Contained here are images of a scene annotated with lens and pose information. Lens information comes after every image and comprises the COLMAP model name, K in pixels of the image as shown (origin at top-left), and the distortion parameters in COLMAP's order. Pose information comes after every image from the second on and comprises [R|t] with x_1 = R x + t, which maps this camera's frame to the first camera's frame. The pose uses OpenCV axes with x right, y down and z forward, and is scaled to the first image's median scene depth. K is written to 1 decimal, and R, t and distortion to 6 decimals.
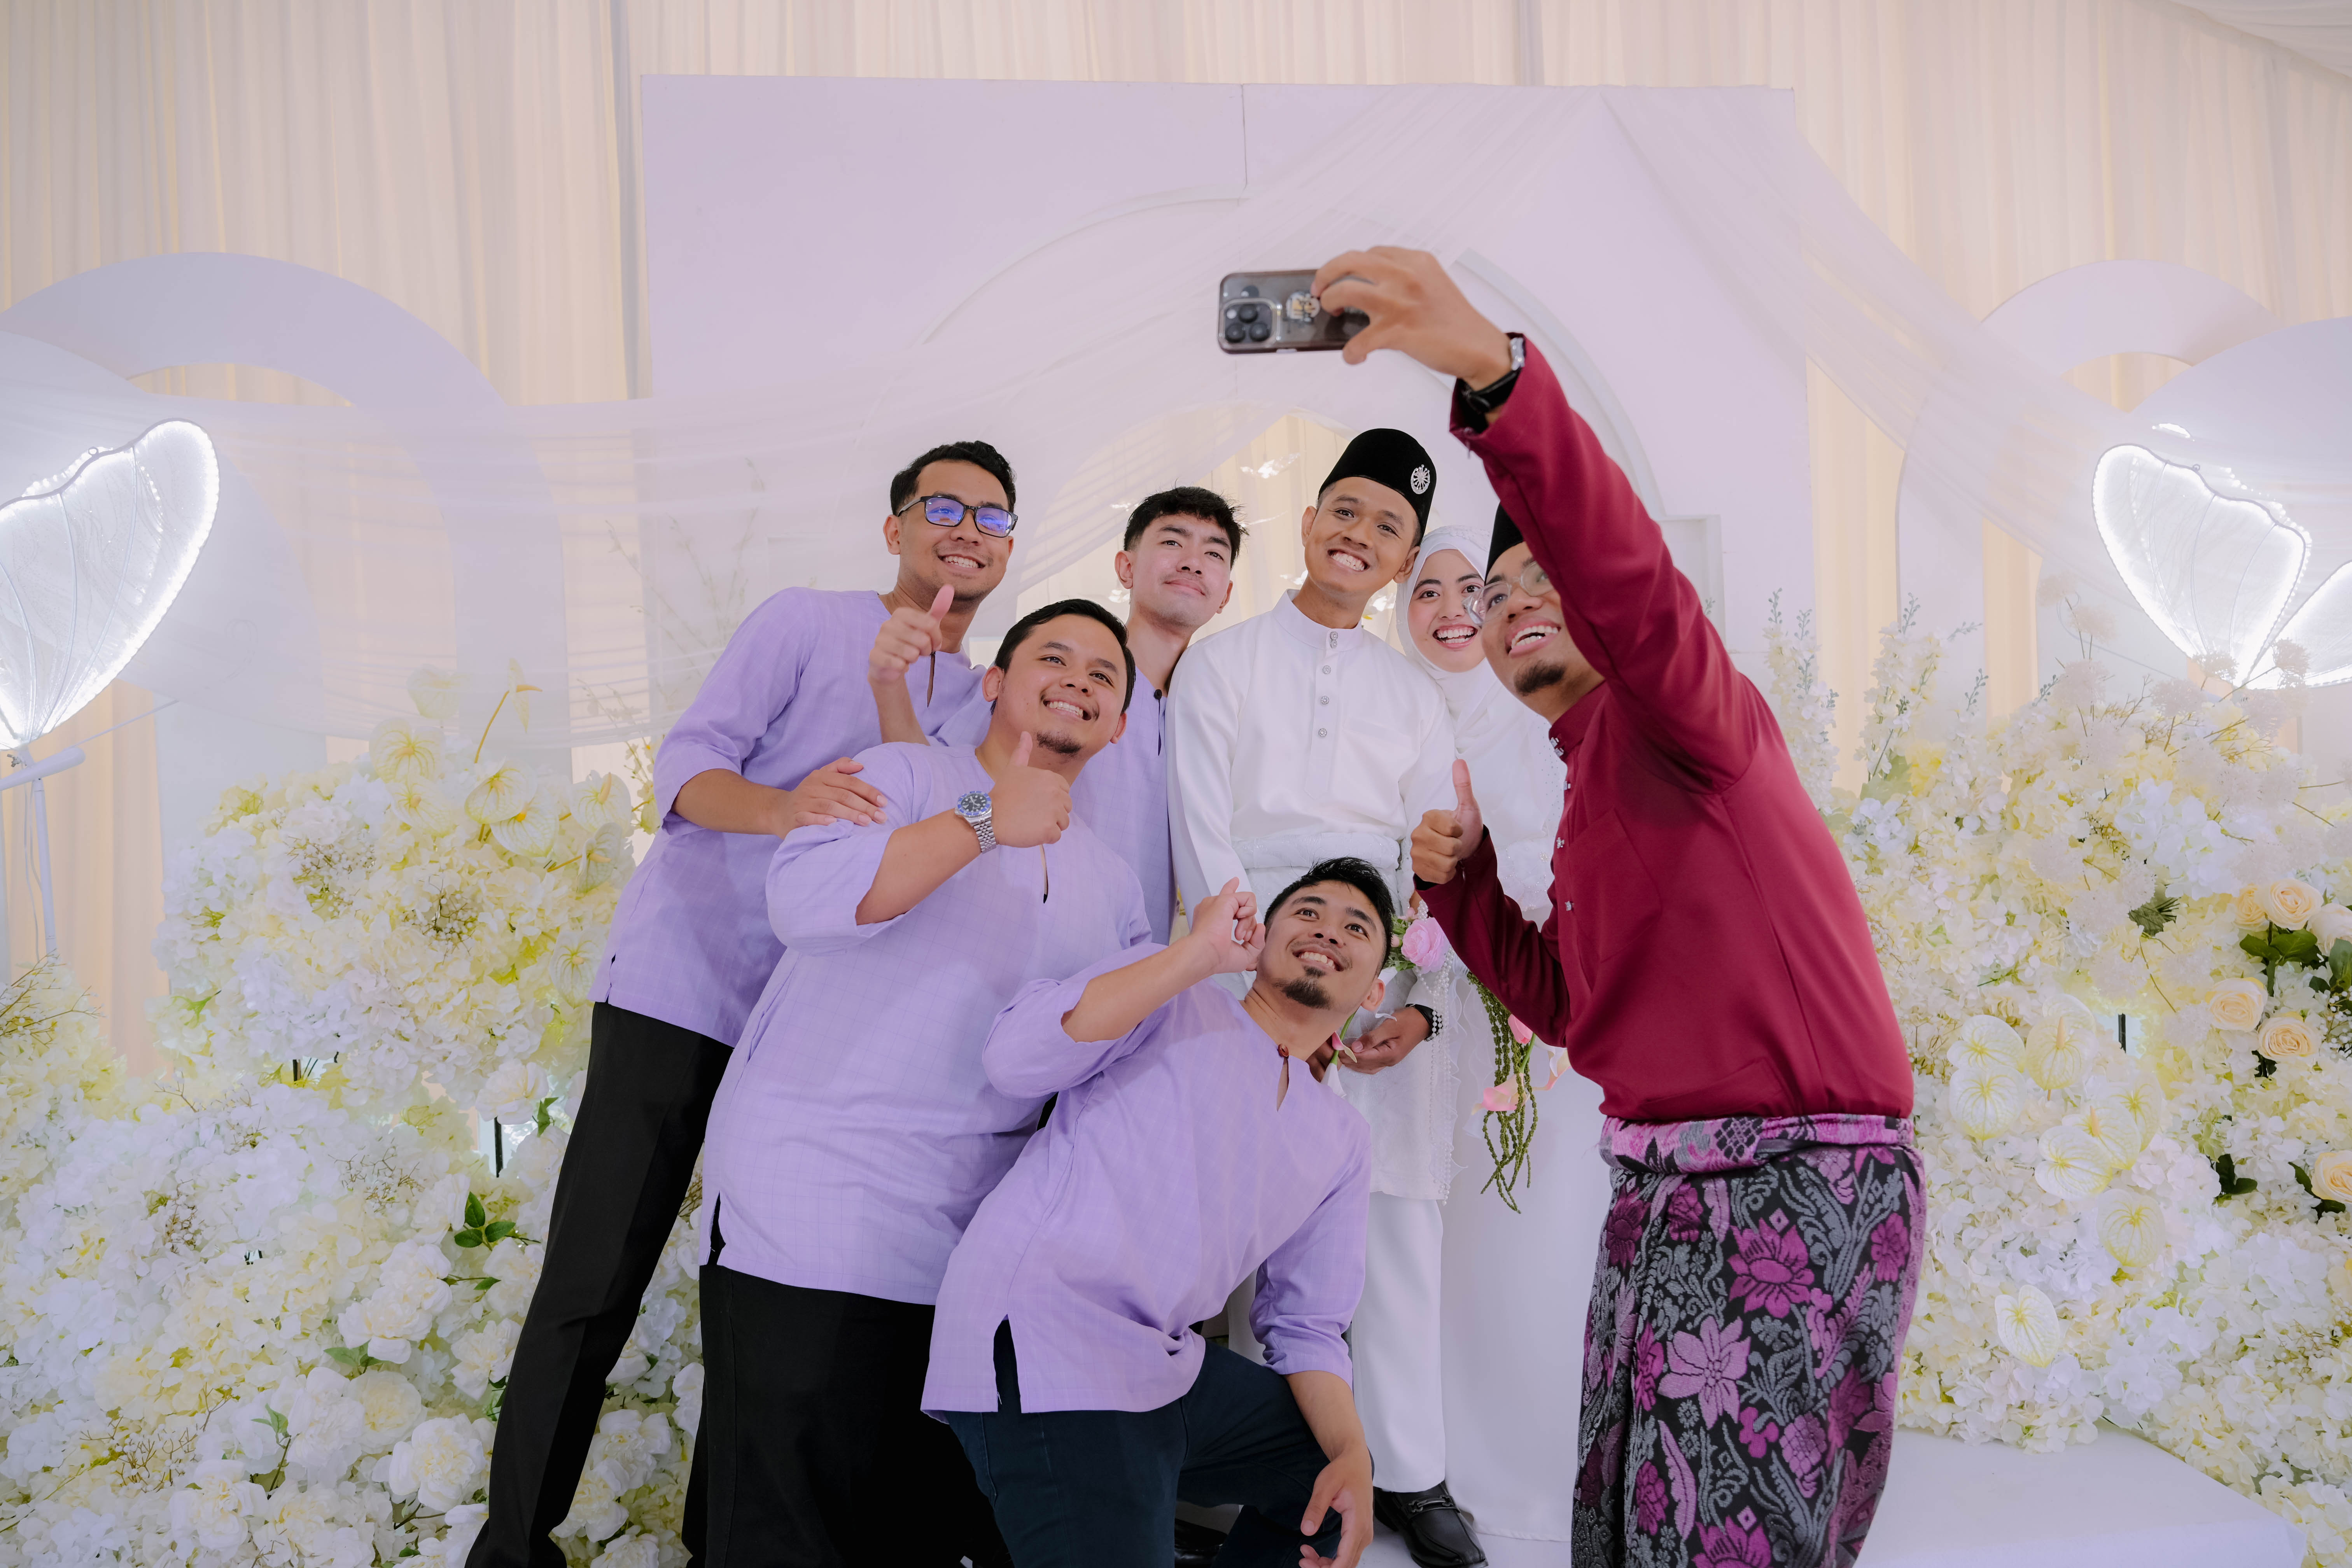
lens RADIAL K [[1893.5, 0, 1169.1], [0, 1893.5, 790.8], [0, 0, 1]] dist [0.007930, 0.000842]
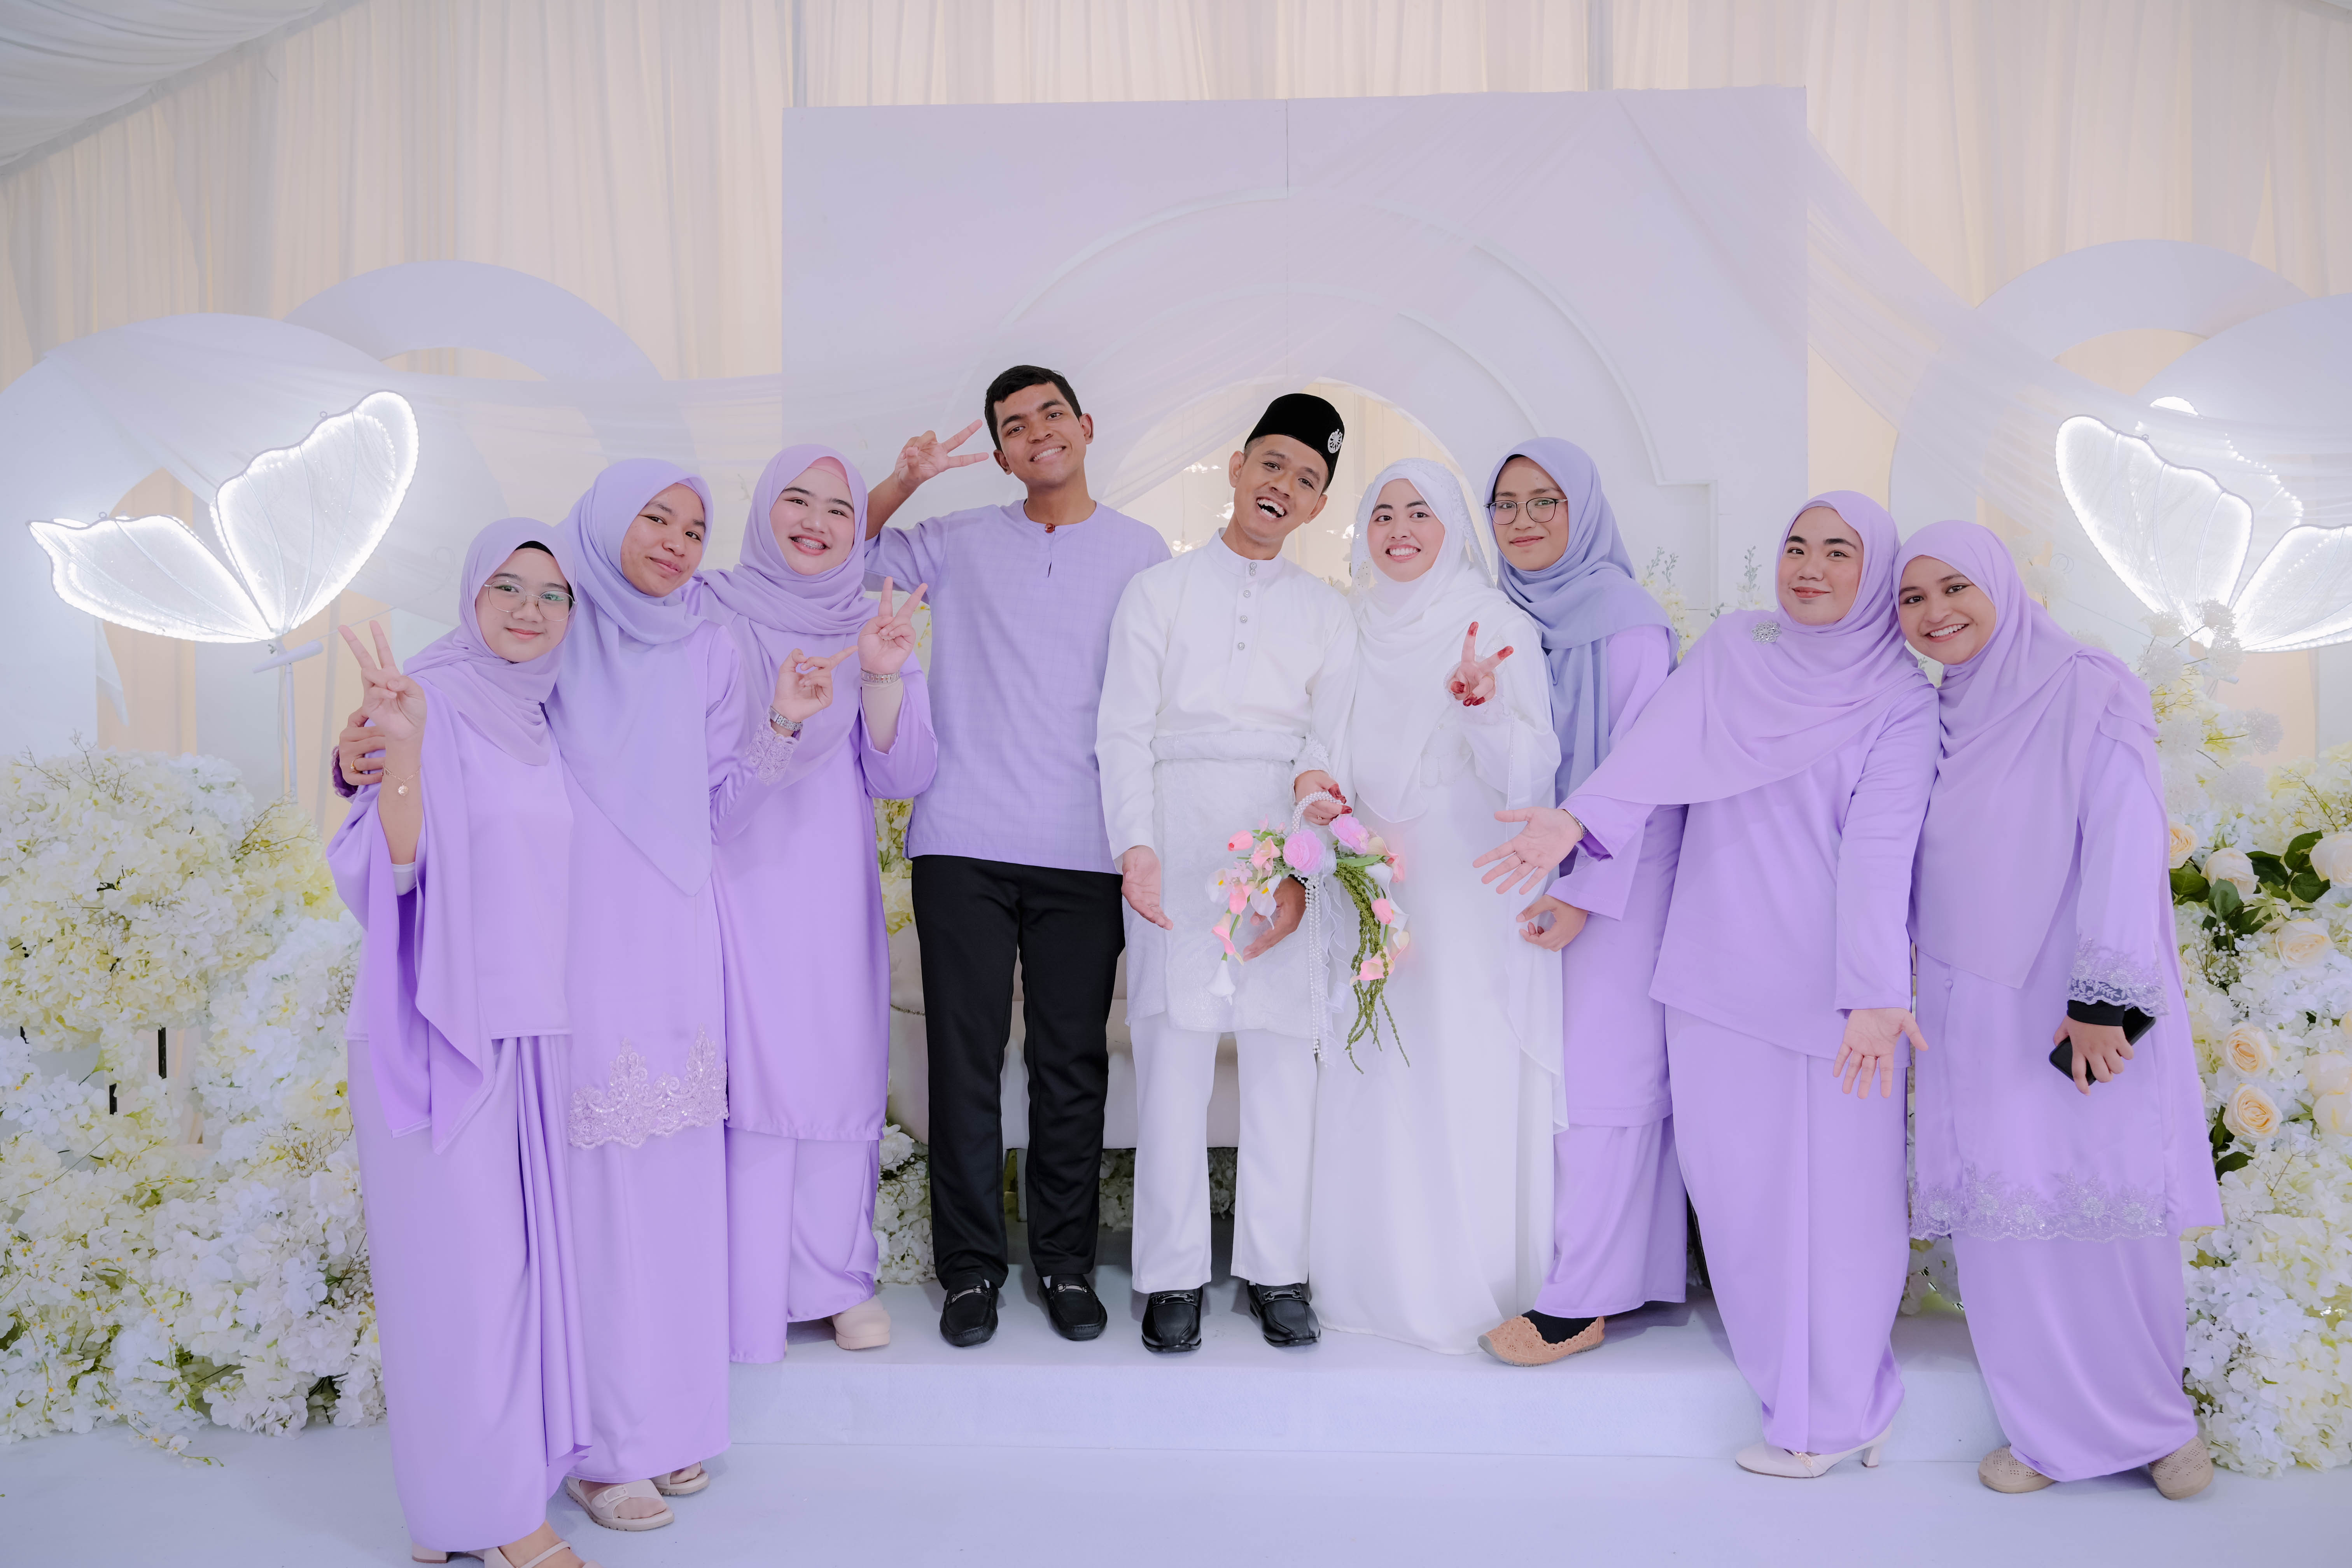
lens RADIAL K [[1893.5, 0, 1177.4], [0, 1893.5, 771.9], [0, 0, 1]] dist [0.007930, 0.000842]
pose [[0.980473, 0.038020, -0.192946, 0.269692], [-0.038712, 0.999250, 0.000184, 0.045404], [0.192808, 0.007289, 0.981209, -0.176338]]
